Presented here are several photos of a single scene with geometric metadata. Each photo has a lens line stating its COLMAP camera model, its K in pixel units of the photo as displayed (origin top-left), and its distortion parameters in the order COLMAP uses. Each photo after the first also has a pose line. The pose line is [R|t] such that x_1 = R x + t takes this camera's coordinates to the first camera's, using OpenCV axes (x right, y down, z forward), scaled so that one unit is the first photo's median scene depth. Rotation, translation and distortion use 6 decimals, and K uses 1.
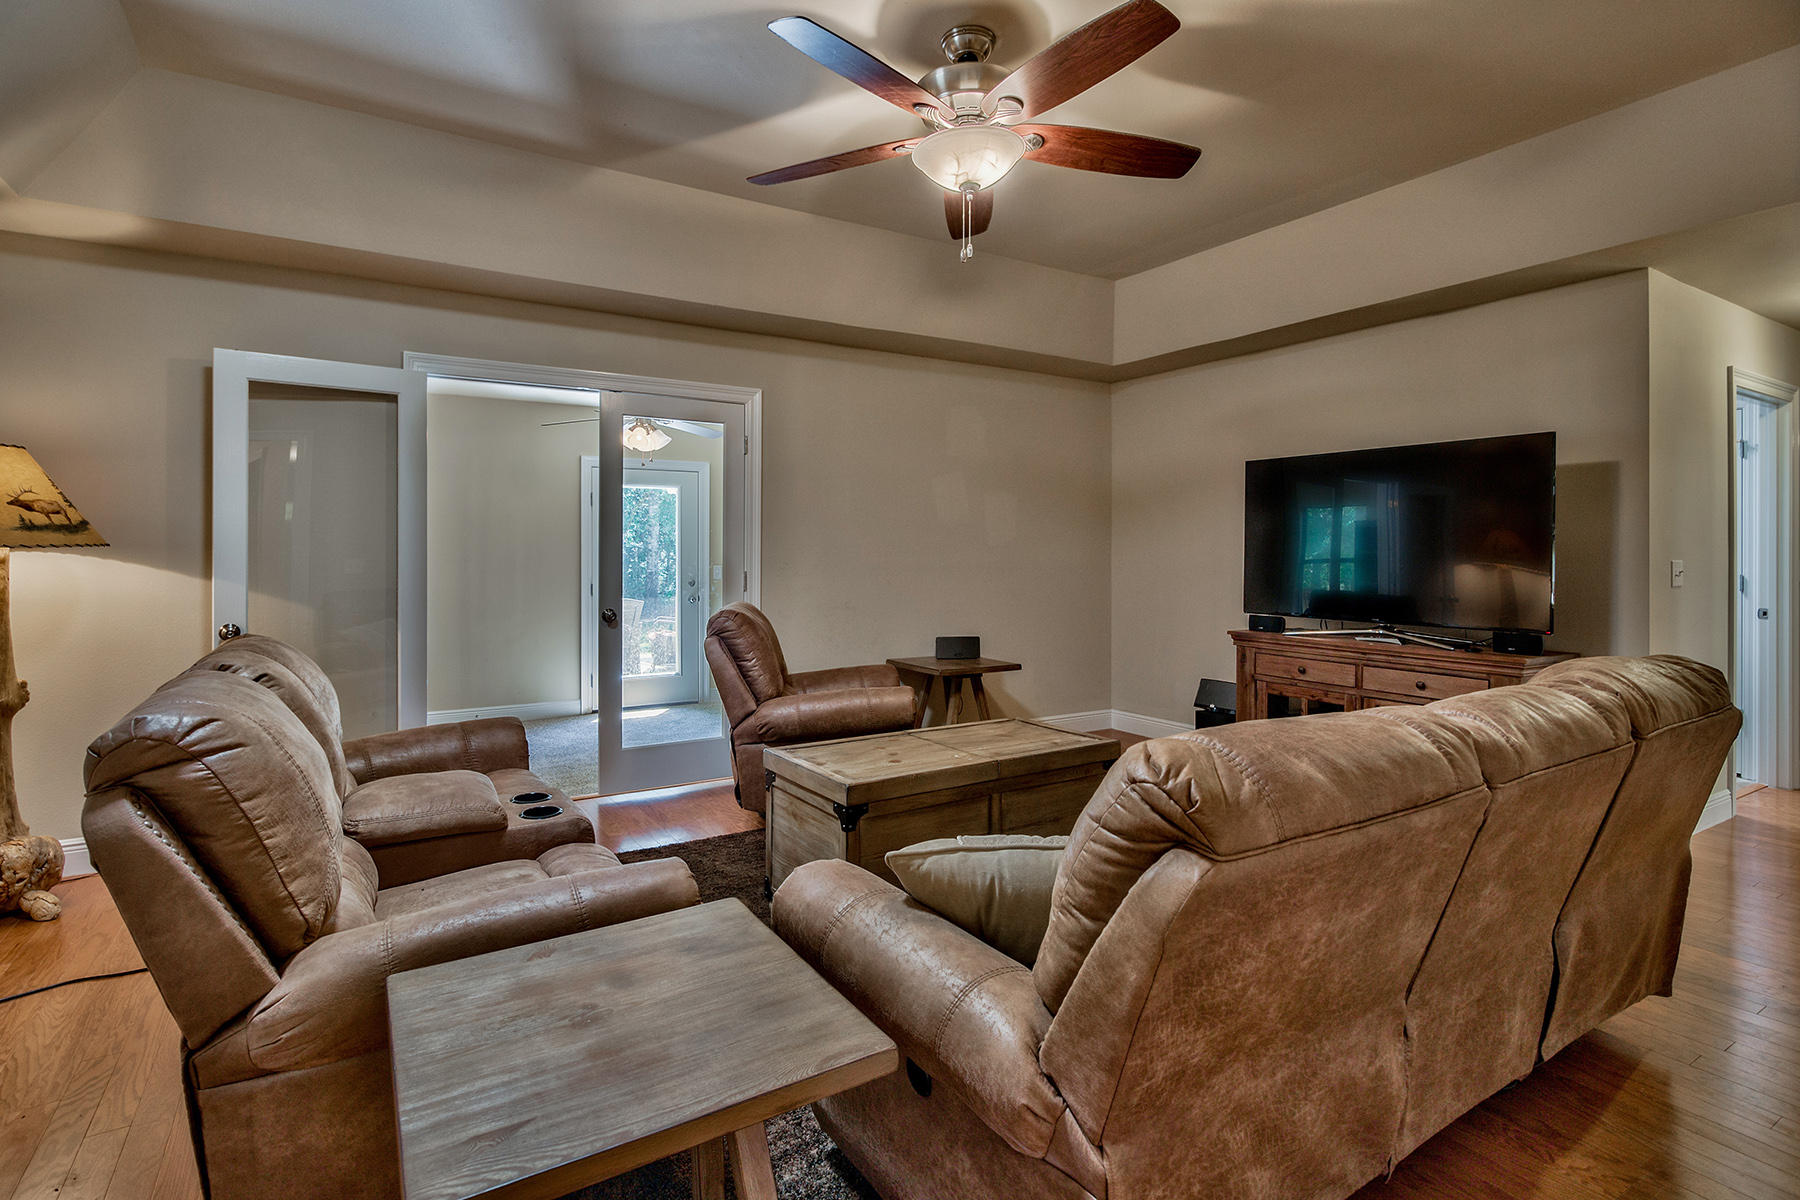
lens RADIAL K [[879.4, 0, 892.6], [0, 879.4, 552.6], [0, 0, 1]] dist [-0.000283, -0.000080]
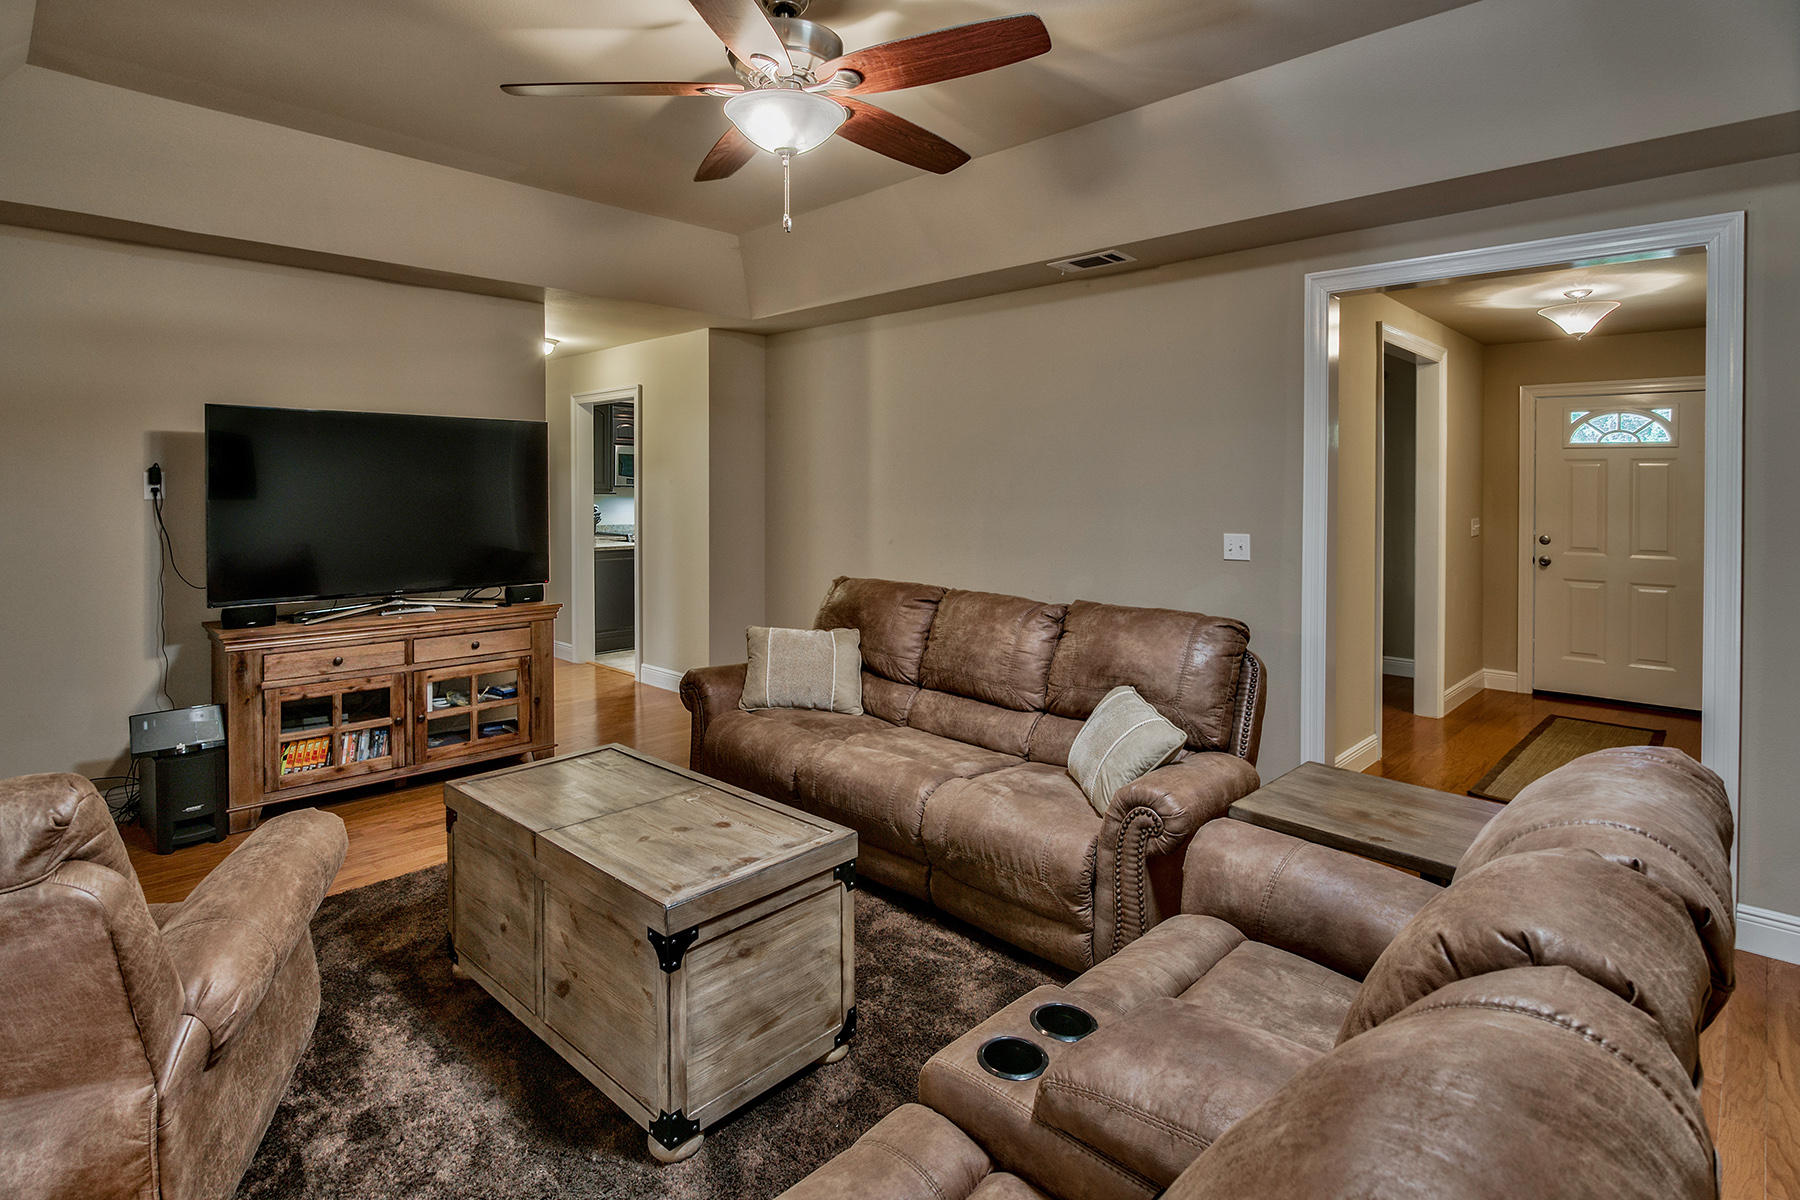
lens RADIAL K [[880.9, 0, 892.3], [0, 880.9, 603.3], [0, 0, 1]] dist [-0.002460, -0.000498]
pose [[-0.241093, -0.130170, 0.961733, -0.543889], [0.001345, 0.990918, 0.134458, -0.042794], [-0.970501, 0.033710, -0.238728, 0.747953]]
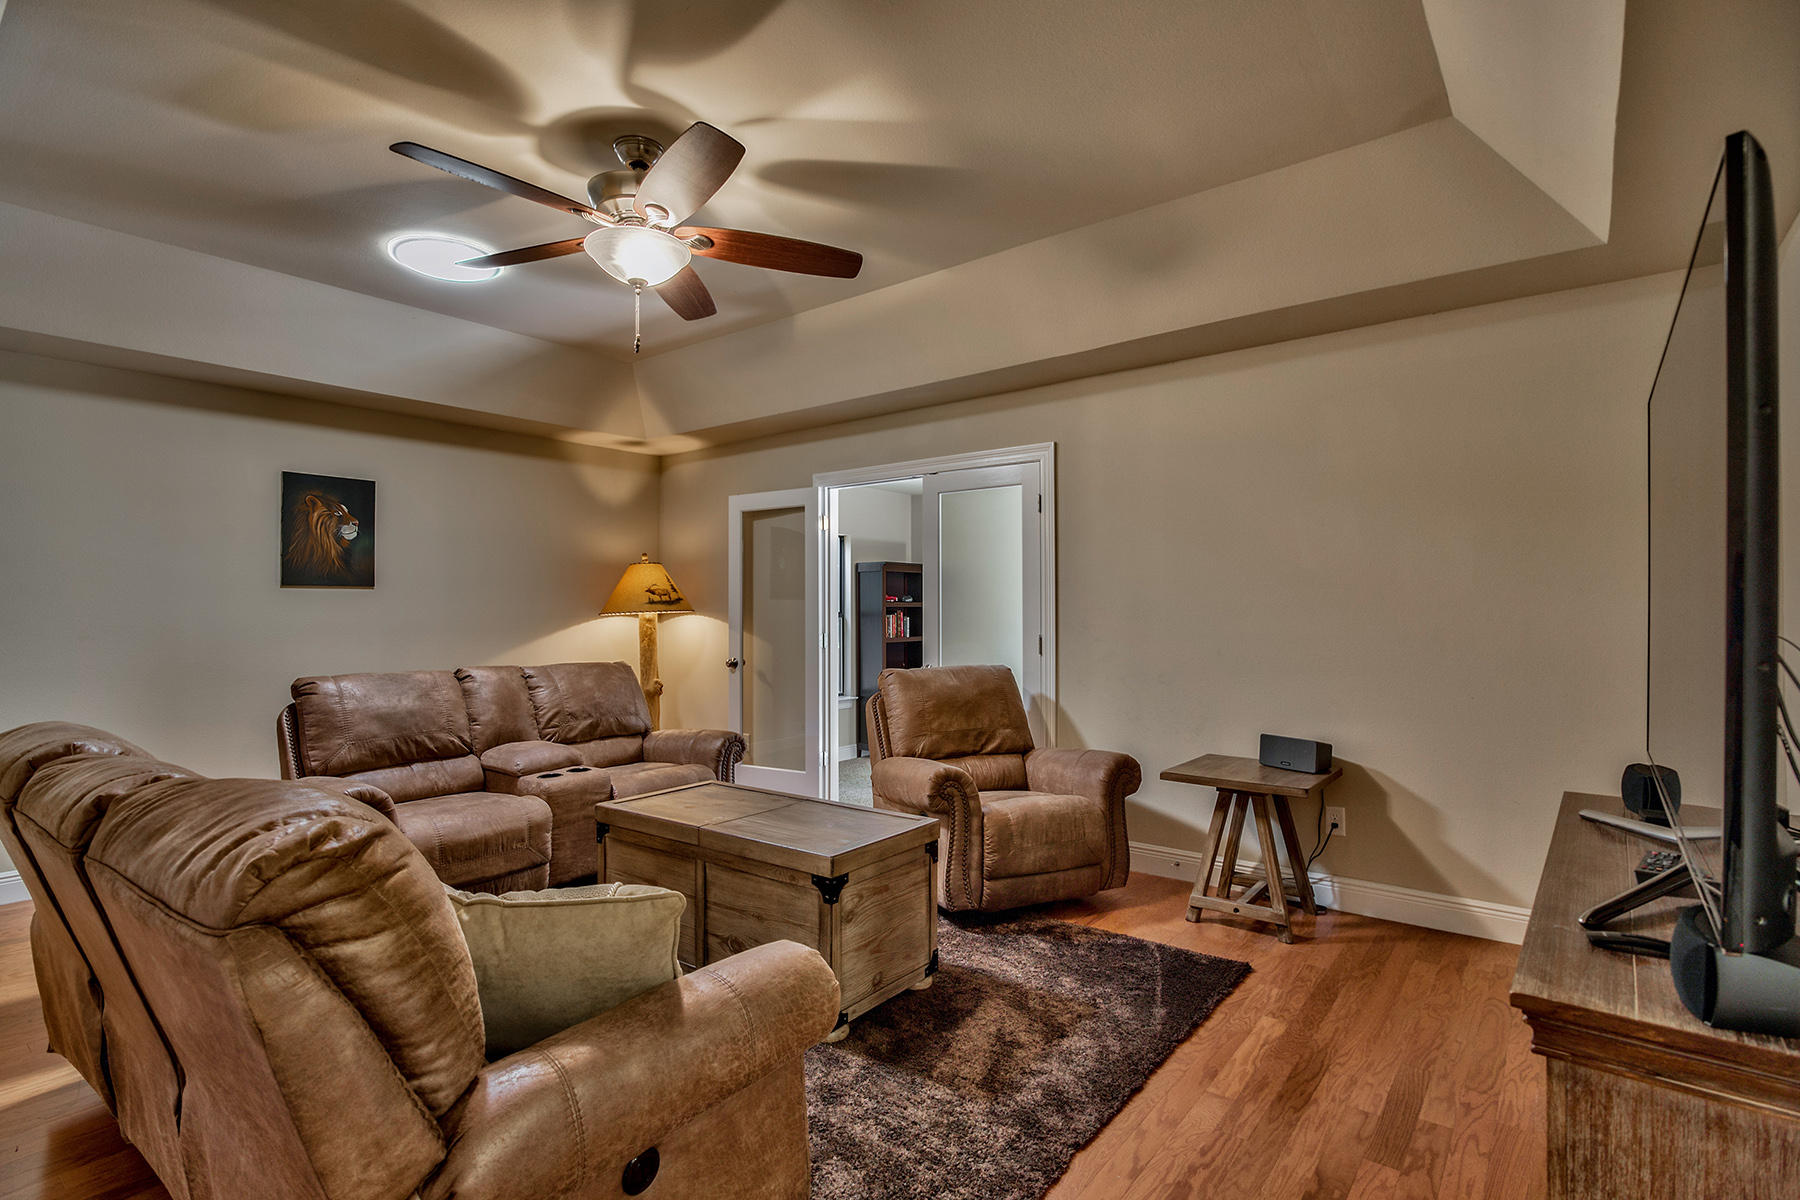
lens RADIAL K [[880.9, 0, 892.3], [0, 880.9, 603.3], [0, 0, 1]] dist [-0.002460, -0.000498]
pose [[0.337147, -0.007255, -0.941424, 0.758318], [0.004242, 0.999972, -0.006187, -0.008422], [0.941443, -0.001907, 0.337168, 0.577302]]
